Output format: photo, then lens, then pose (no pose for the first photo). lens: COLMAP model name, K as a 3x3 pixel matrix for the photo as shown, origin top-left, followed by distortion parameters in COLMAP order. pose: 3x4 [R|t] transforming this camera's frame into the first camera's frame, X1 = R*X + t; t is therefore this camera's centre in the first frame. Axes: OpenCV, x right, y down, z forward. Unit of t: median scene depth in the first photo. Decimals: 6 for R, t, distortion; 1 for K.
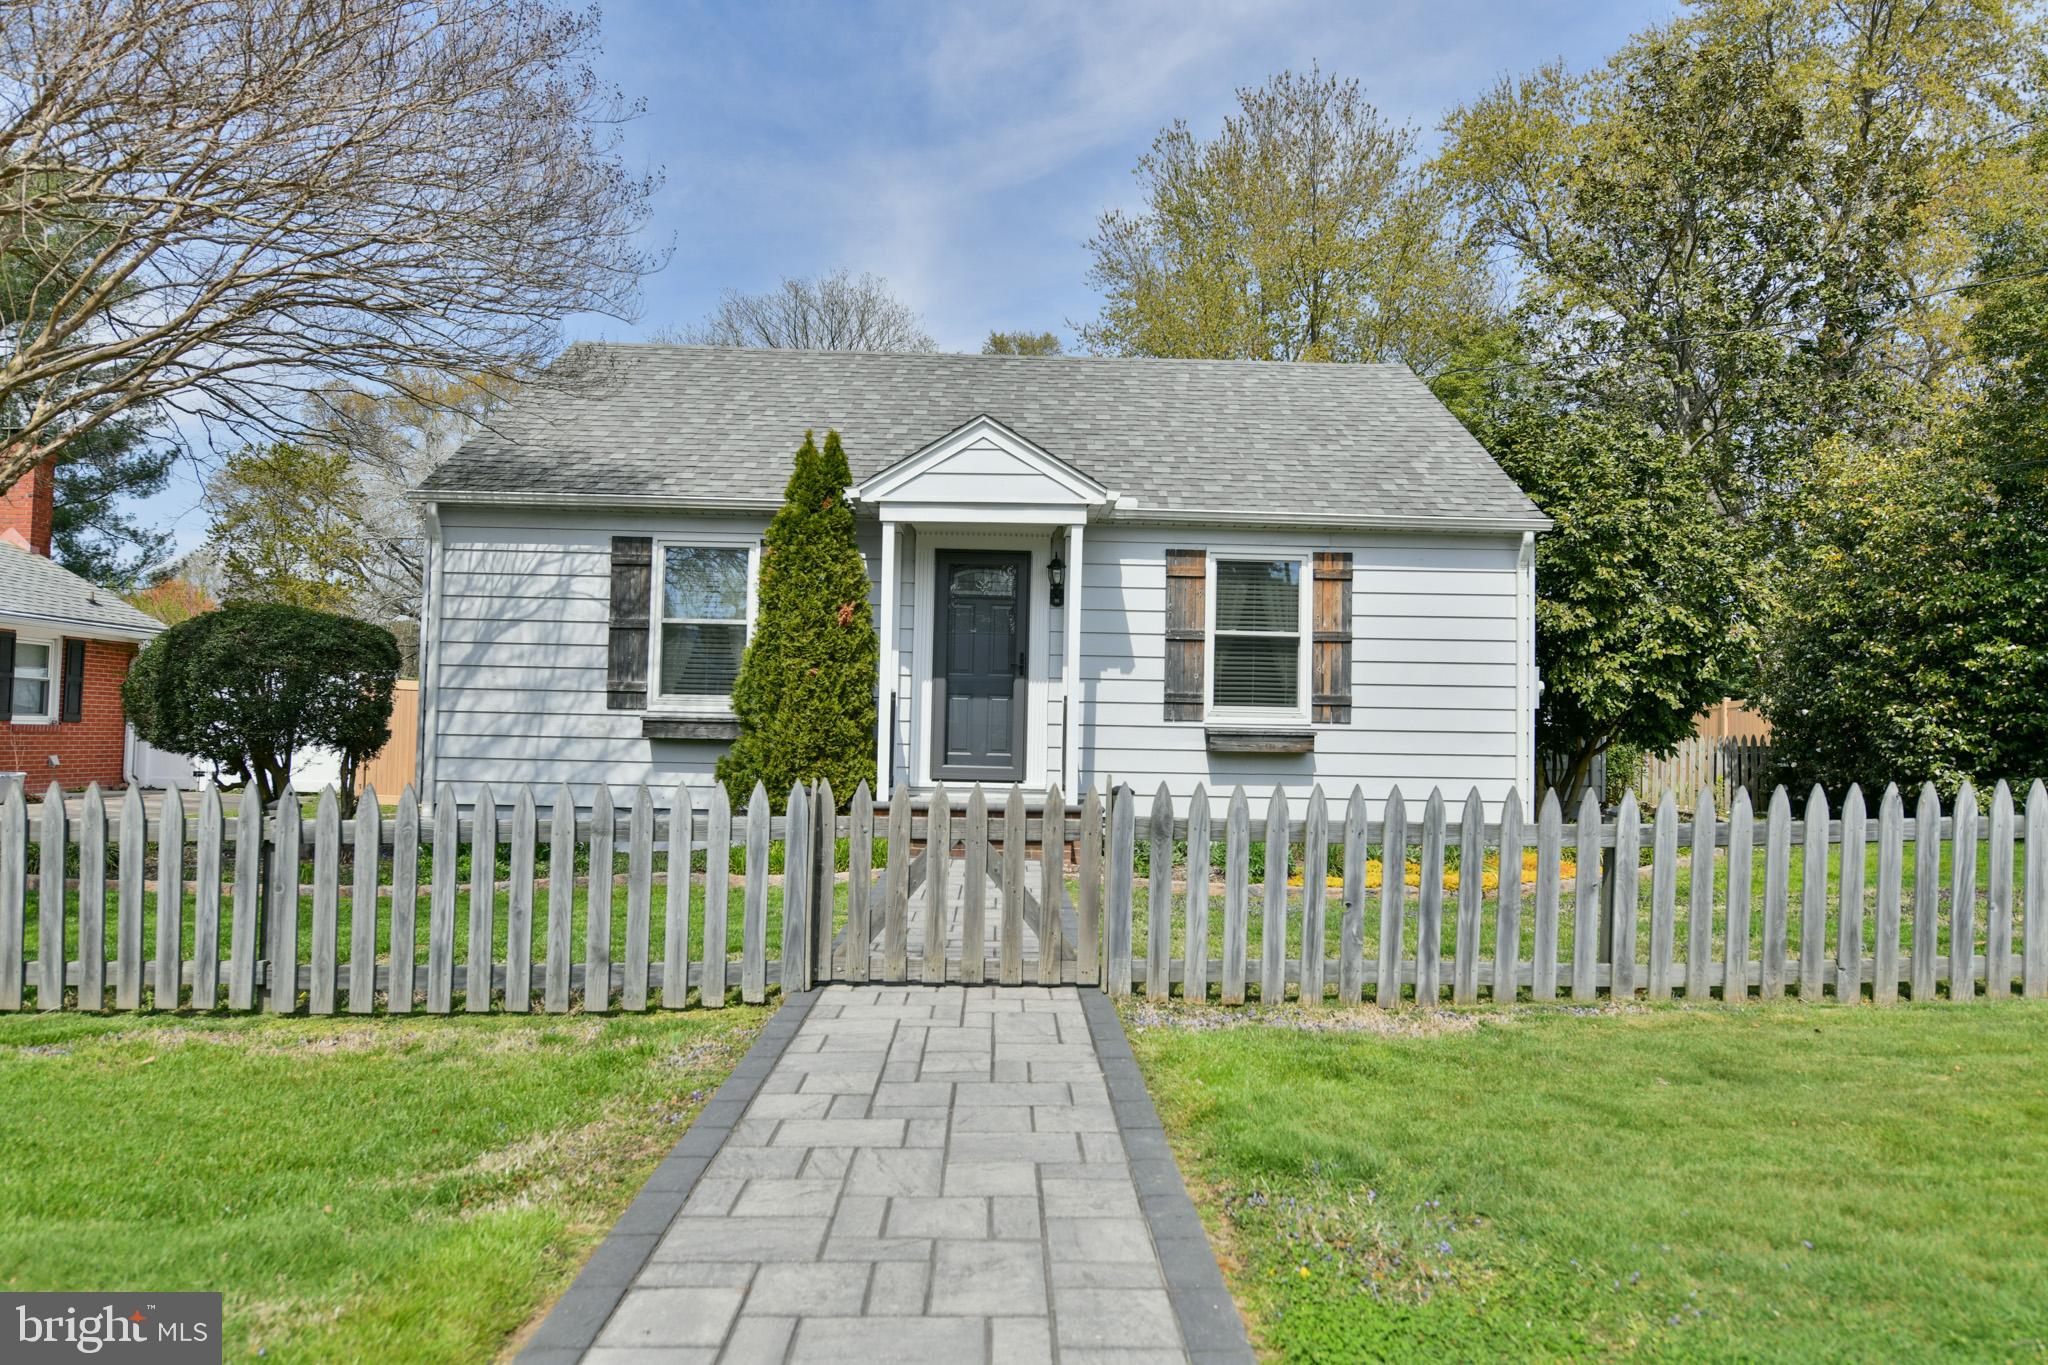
lens RADIAL K [[1248.8, 0, 1024.0], [0, 1248.8, 682.5], [0, 0, 1]] dist [0.000430, -0.002194]
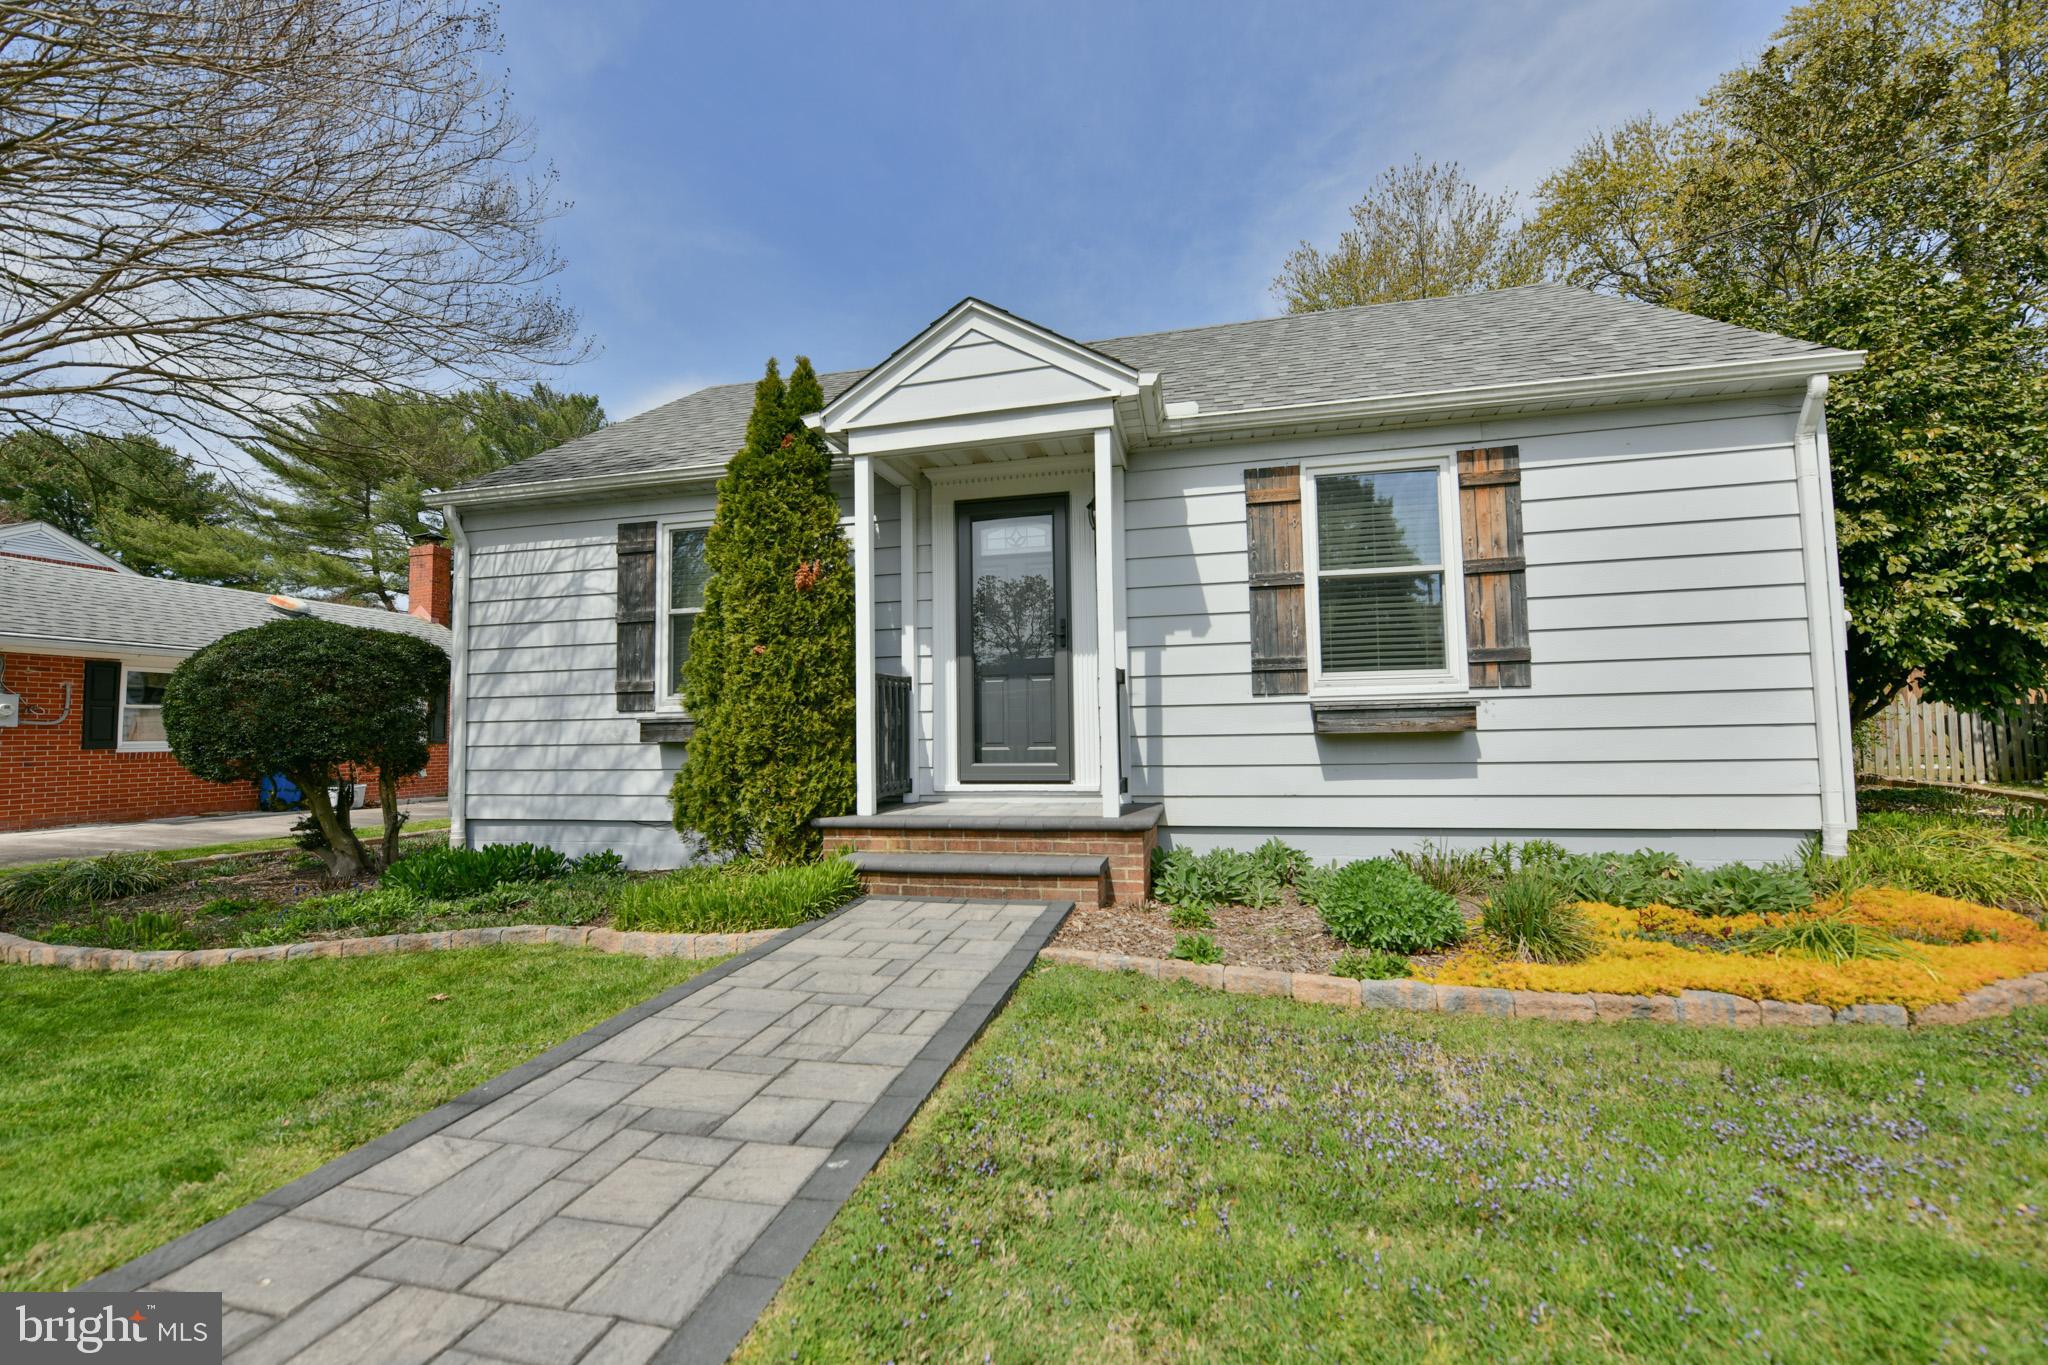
lens RADIAL K [[814.7, 0, 1024.0], [0, 814.7, 682.5], [0, 0, 1]] dist [-0.007460, -0.000540]
pose [[0.968336, -0.052330, -0.244103, 0.098867], [0.047806, 0.998558, -0.024426, 0.028026], [0.245029, 0.011983, 0.969442, 0.493363]]
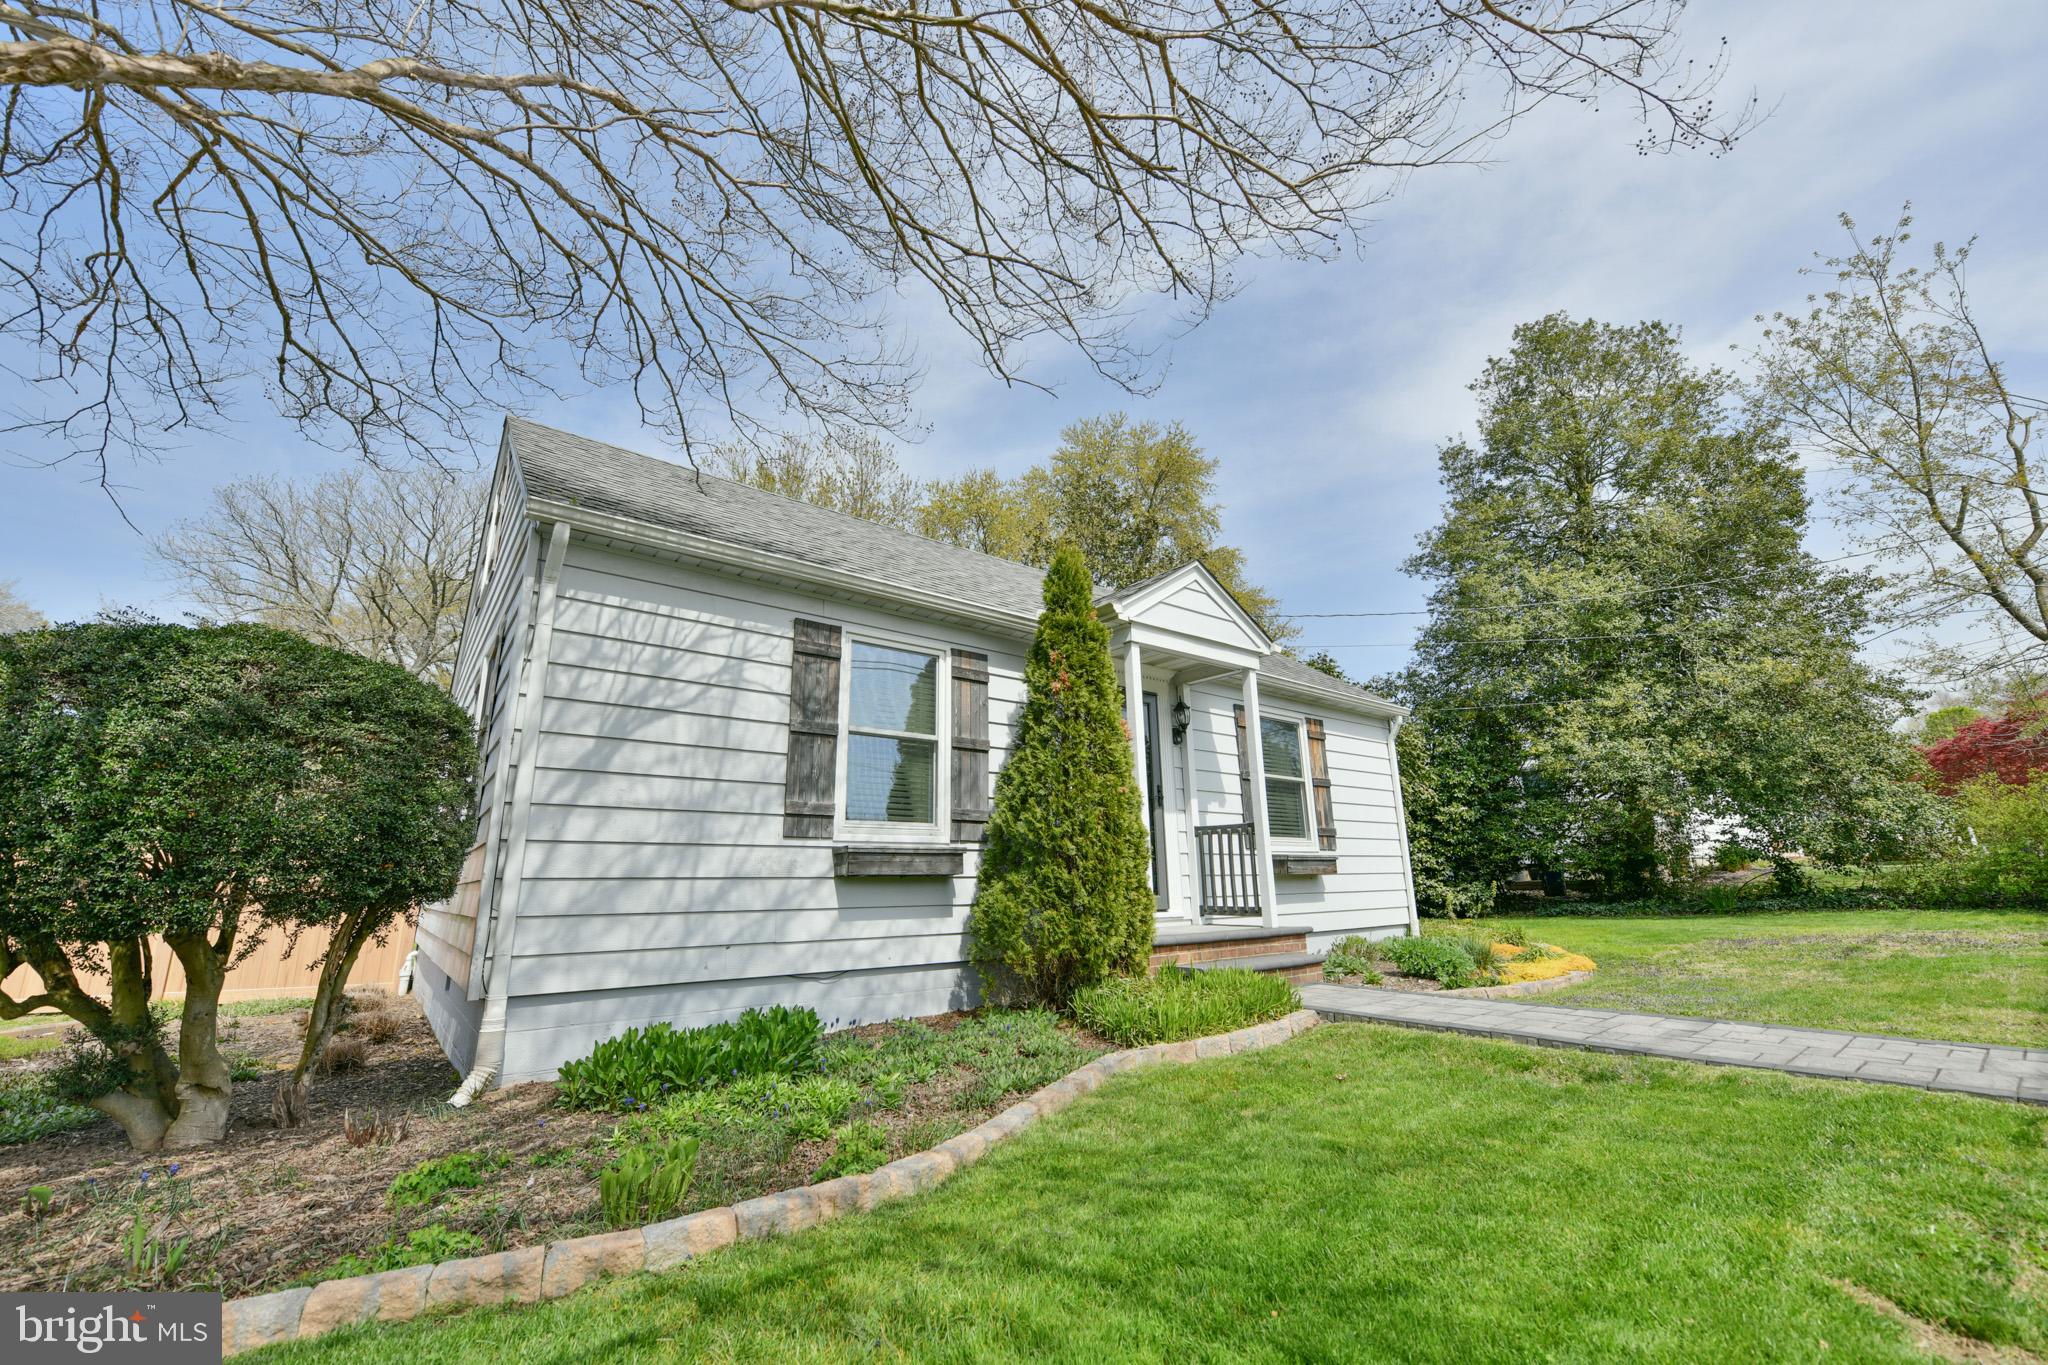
lens RADIAL K [[803.9, 0, 1024.0], [0, 803.9, 682.5], [0, 0, 1]] dist [-0.007934, -0.000154]
pose [[0.798654, 0.115374, 0.590627, -0.511761], [0.008928, 0.979071, -0.203325, 0.029098], [-0.601724, 0.167659, 0.780909, 0.517079]]
